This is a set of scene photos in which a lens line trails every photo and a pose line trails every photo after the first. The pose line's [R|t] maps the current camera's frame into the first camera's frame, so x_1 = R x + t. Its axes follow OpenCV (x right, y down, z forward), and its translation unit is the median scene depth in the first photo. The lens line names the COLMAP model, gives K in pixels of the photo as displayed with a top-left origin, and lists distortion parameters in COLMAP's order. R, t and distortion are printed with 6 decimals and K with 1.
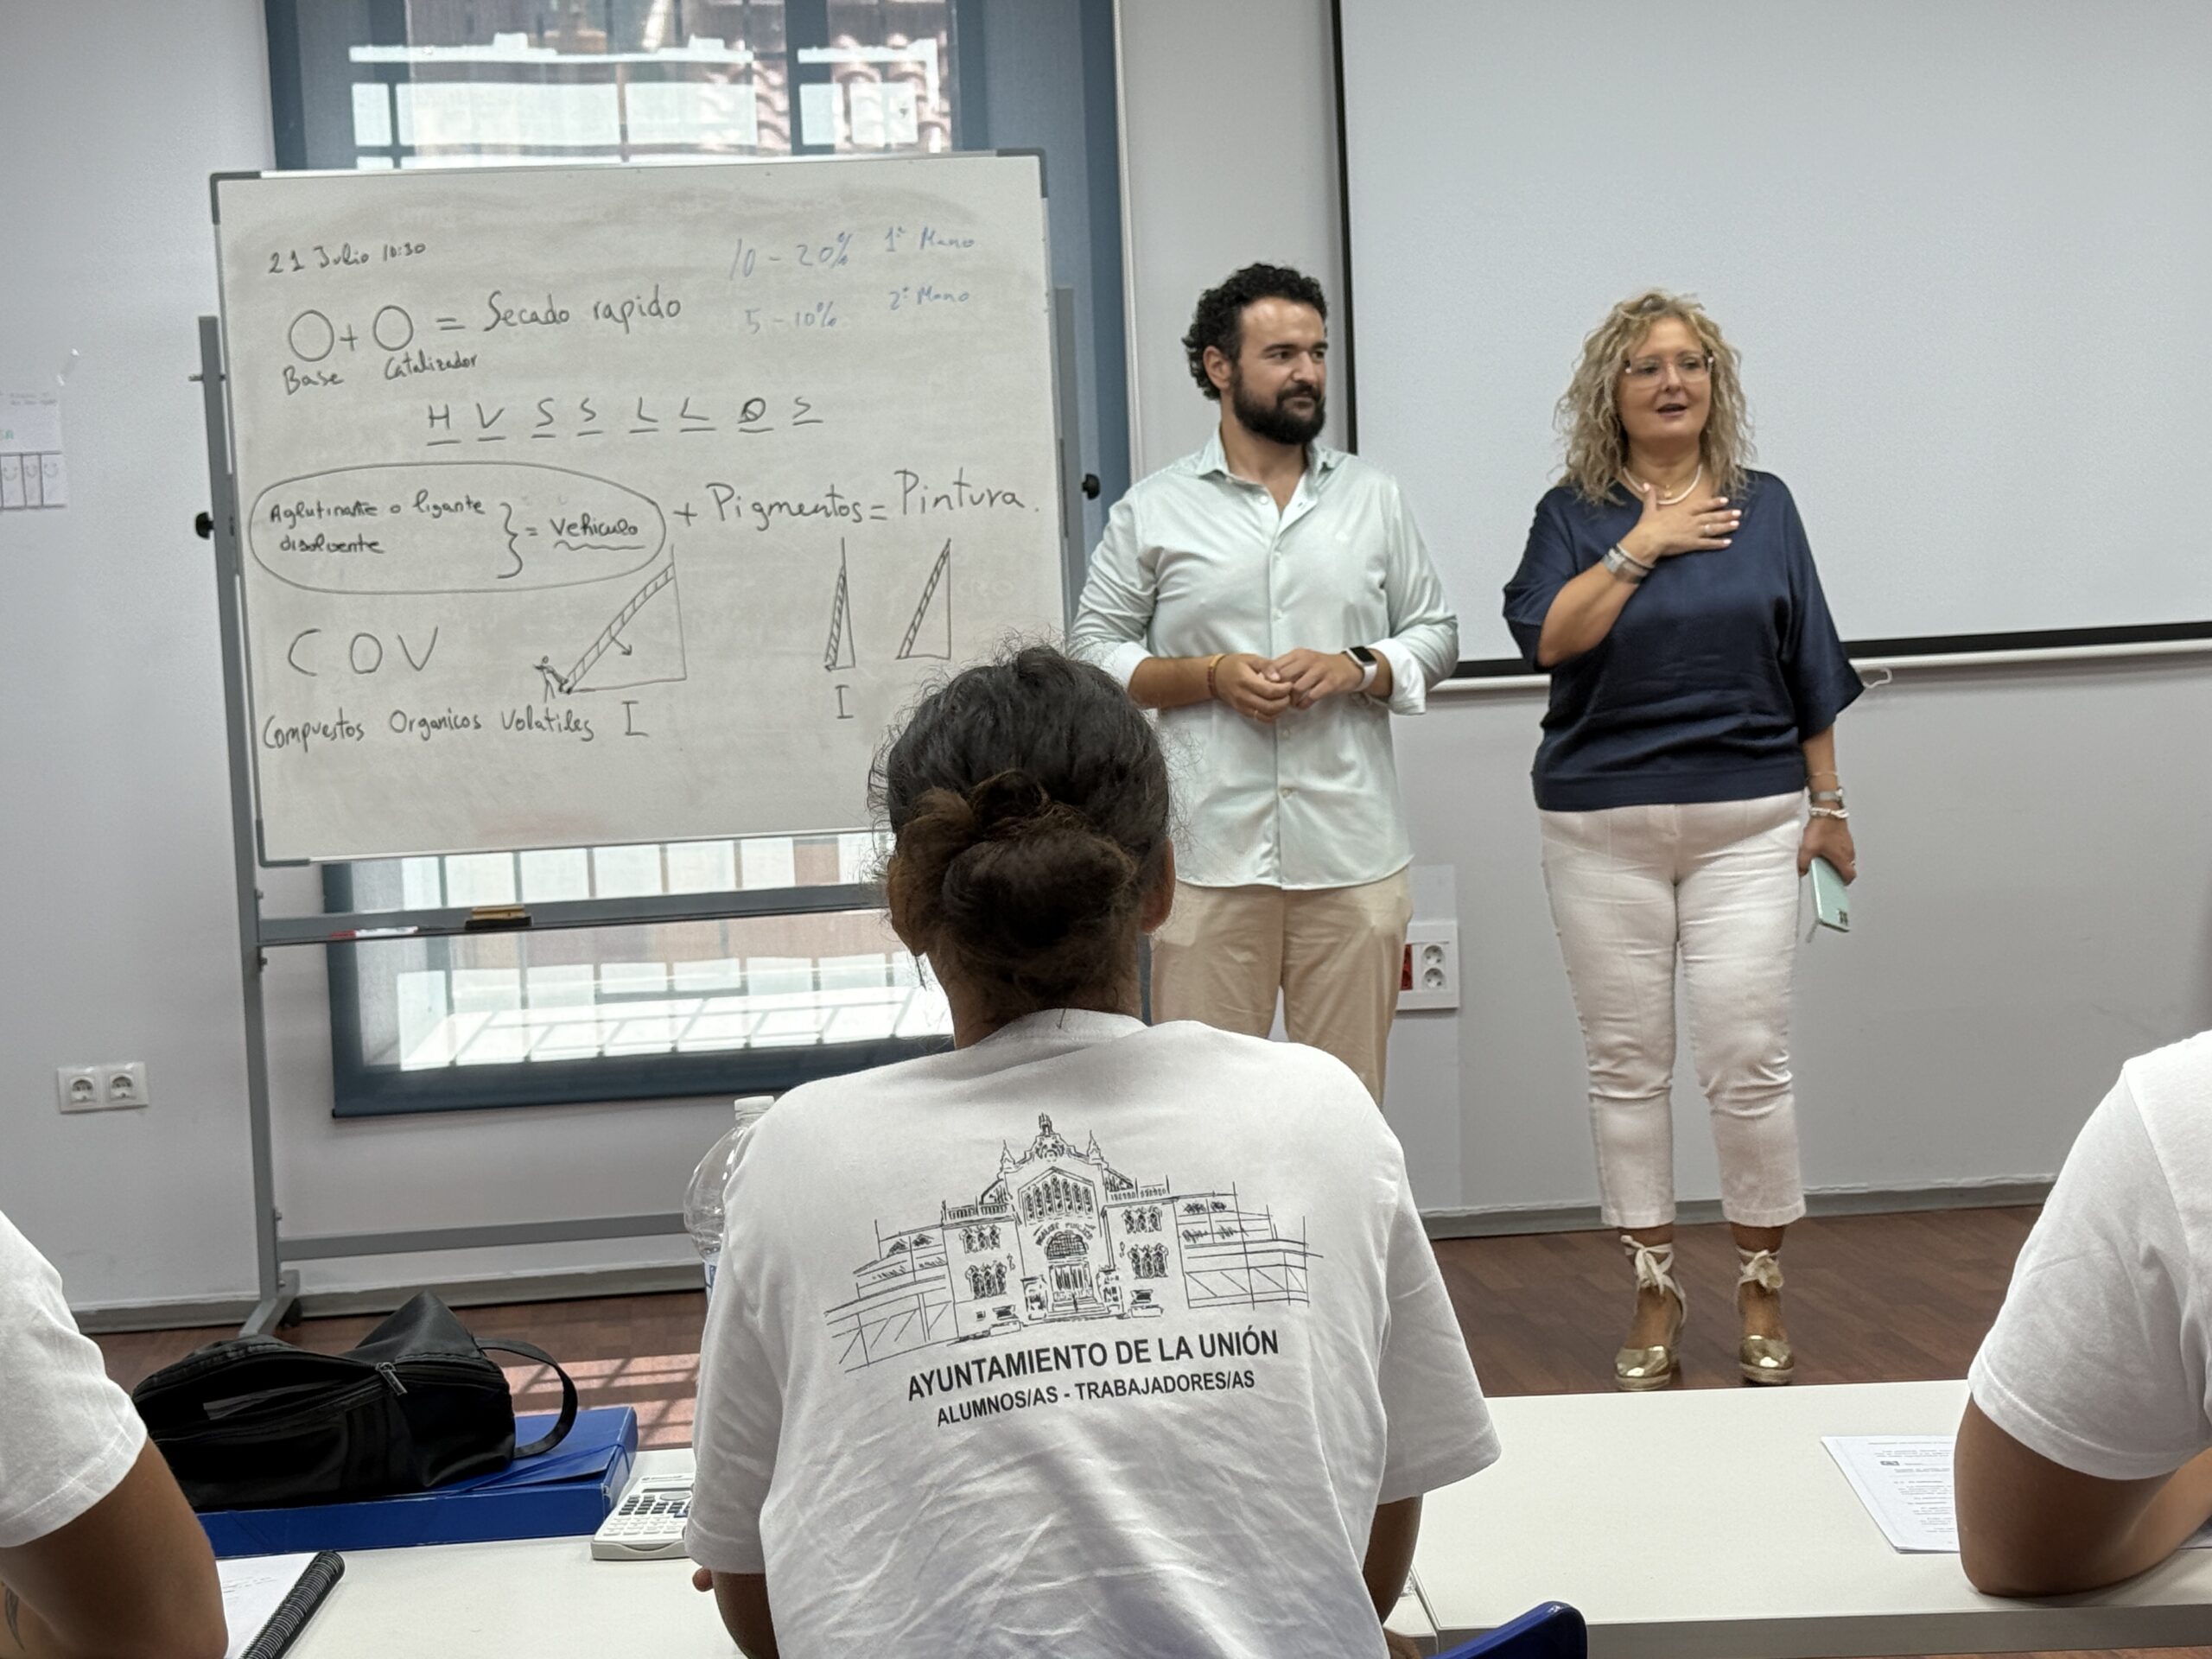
lens RADIAL K [[3654.0, 0, 1052.7], [0, 3654.0, 768.1], [0, 0, 1]] dist [0.313332, 0.000000]
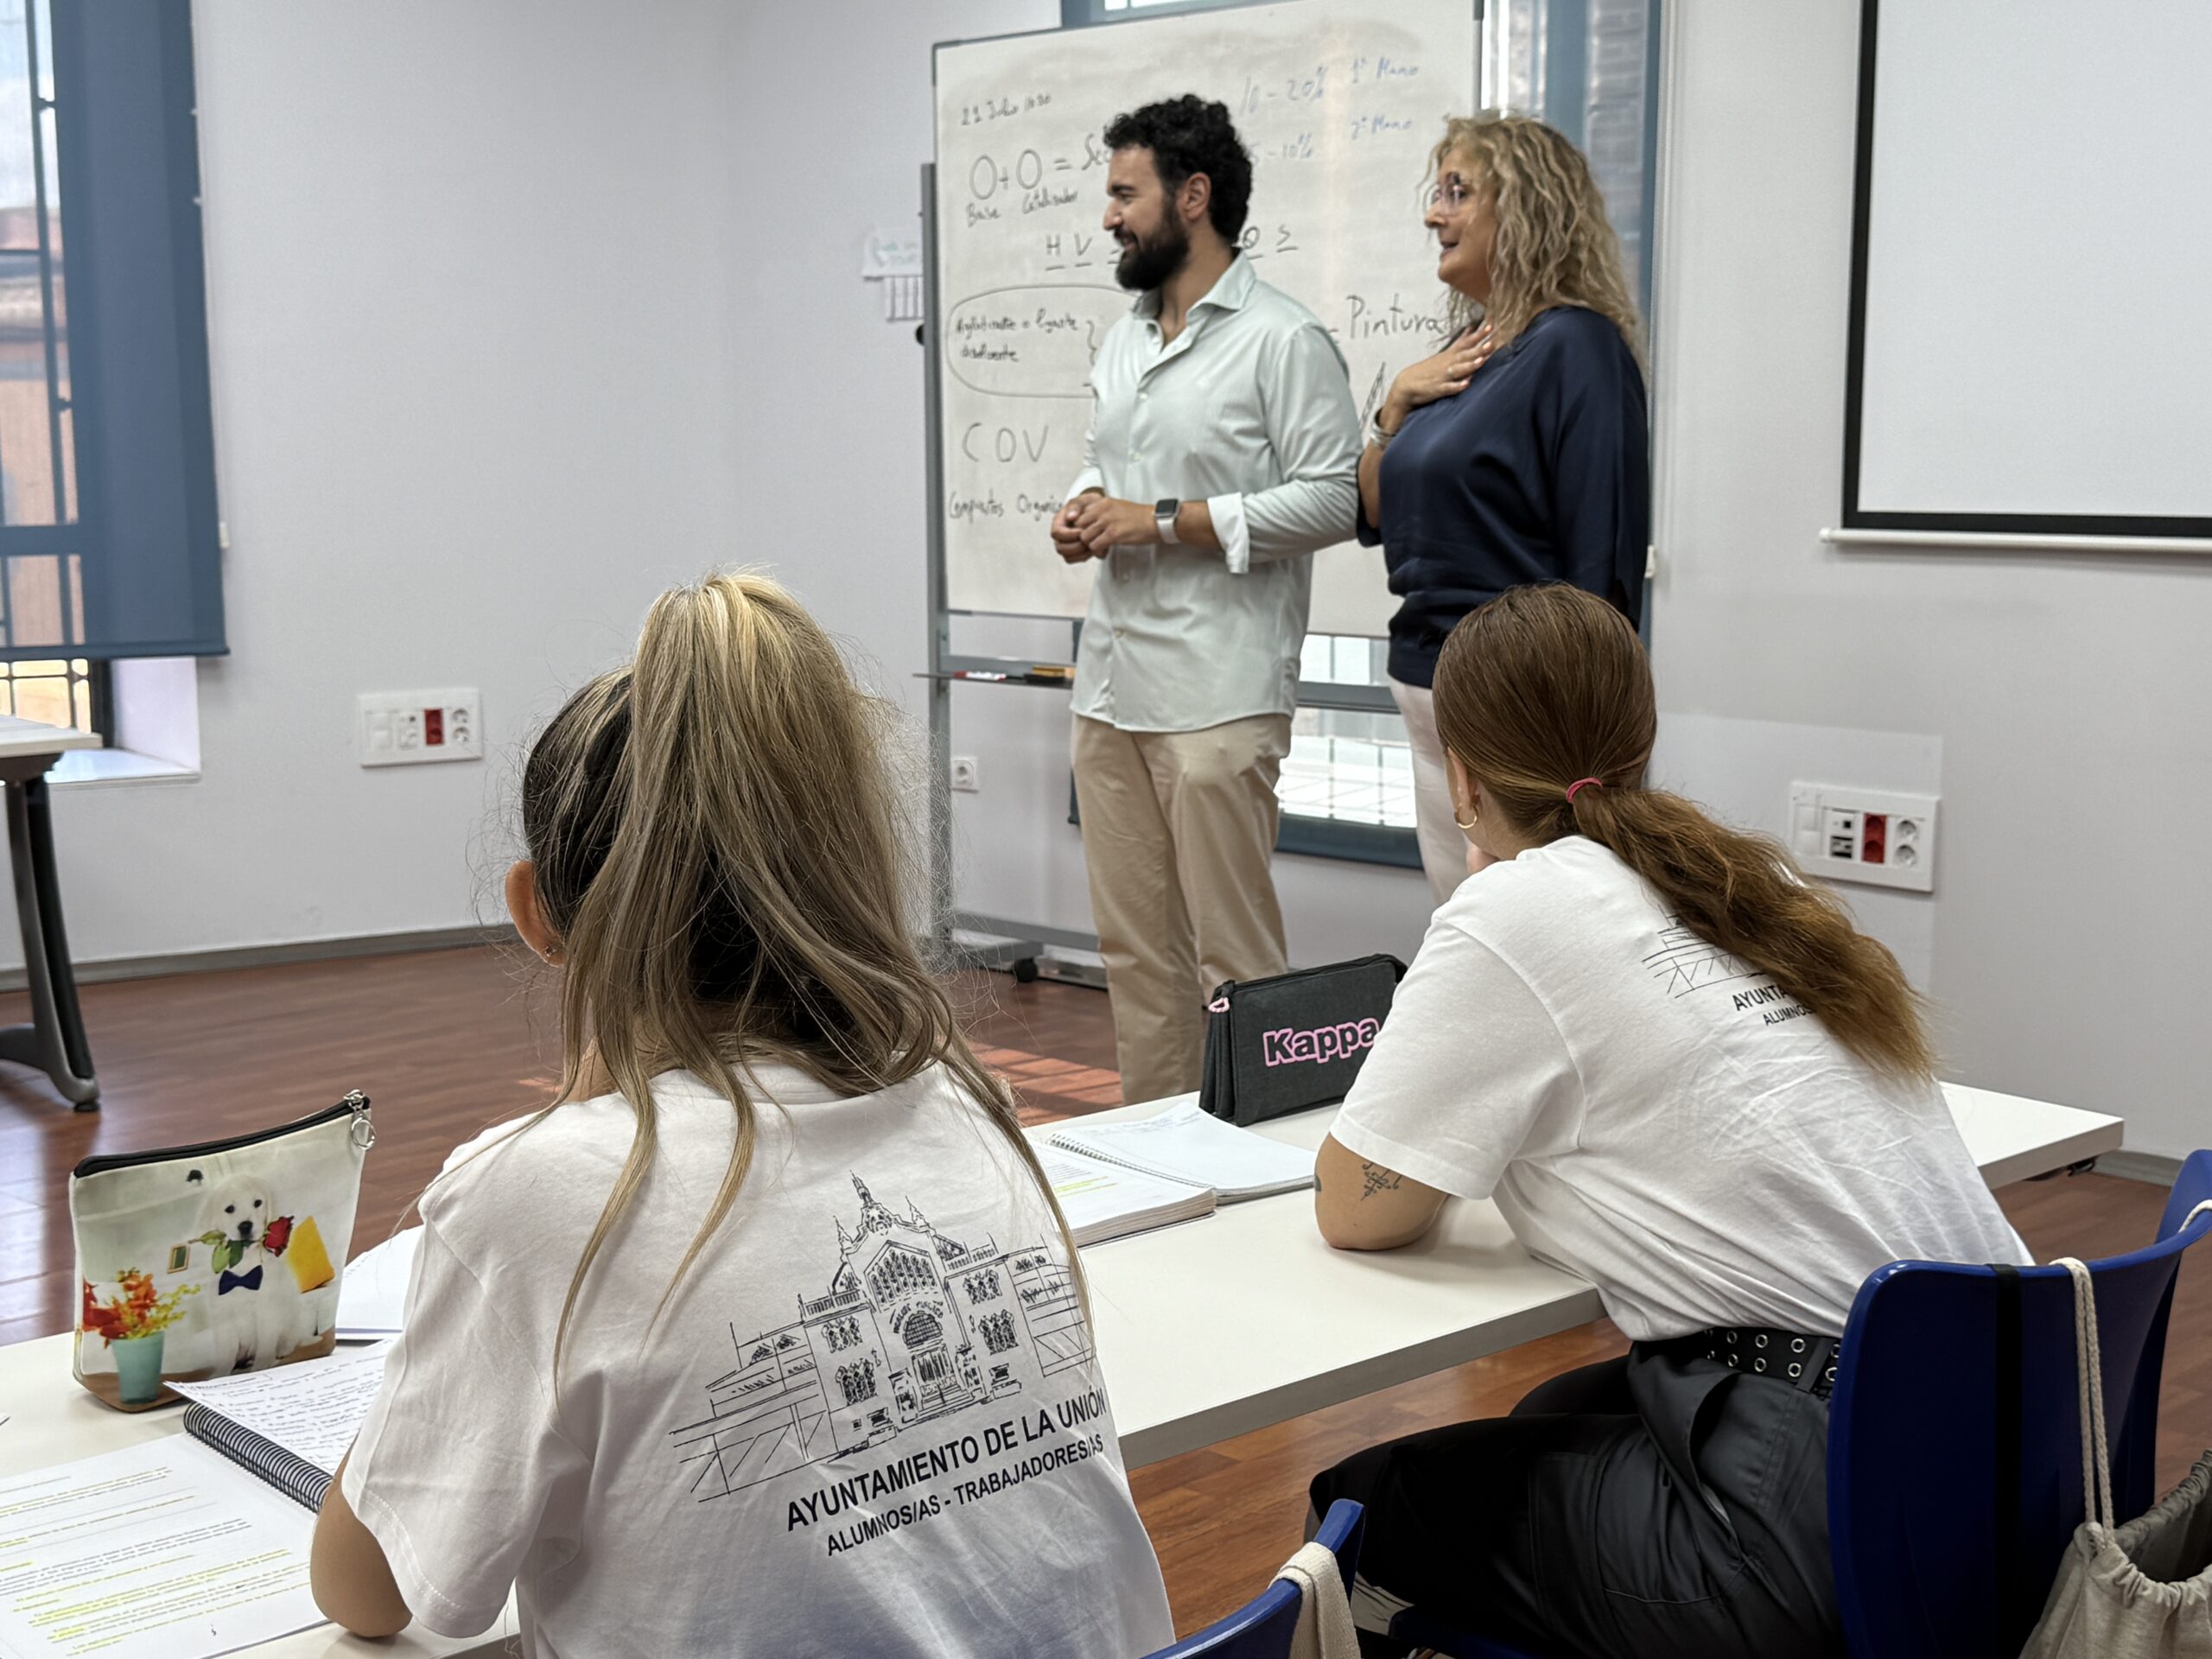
lens RADIAL K [[3058.7, 0, 1095.2], [0, 3058.7, 833.0], [0, 0, 1]] dist [0.150150, 0.000000]
pose [[0.640409, 0.149657, -0.753312, 0.607343], [-0.062396, 0.987727, 0.143183, -0.051224], [0.765495, -0.044692, 0.641887, 0.373647]]
